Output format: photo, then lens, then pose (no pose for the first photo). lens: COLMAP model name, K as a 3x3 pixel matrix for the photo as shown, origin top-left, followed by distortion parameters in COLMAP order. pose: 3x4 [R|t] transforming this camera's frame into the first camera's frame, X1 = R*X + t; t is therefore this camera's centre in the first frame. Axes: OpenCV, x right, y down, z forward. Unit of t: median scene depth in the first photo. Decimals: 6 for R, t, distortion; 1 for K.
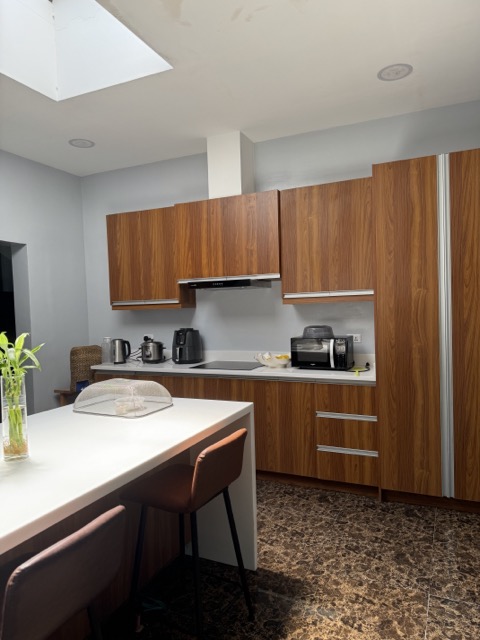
lens RADIAL K [[454.3, 0, 240.0], [0, 454.3, 320.0], [0, 0, 1]] dist [0.002013, -0.000503]
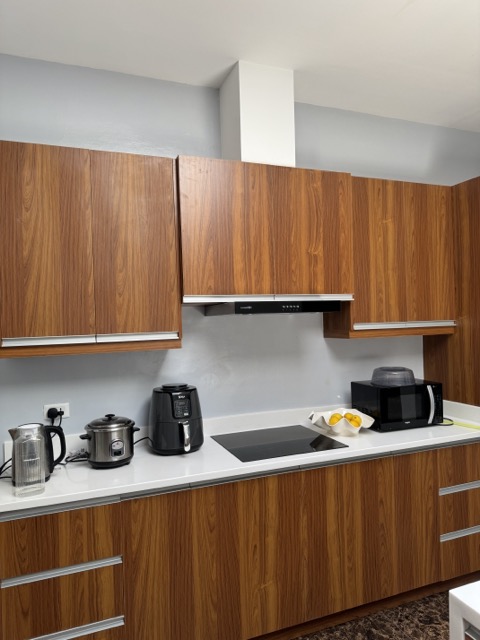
lens RADIAL K [[438.4, 0, 240.0], [0, 438.4, 320.0], [0, 0, 1]] dist [-0.008145, -0.003322]
pose [[0.708205, 0.014785, 0.705852, -0.293716], [0.031806, 0.998098, -0.052818, -0.020386], [-0.705290, 0.059856, 0.706387, 0.387027]]
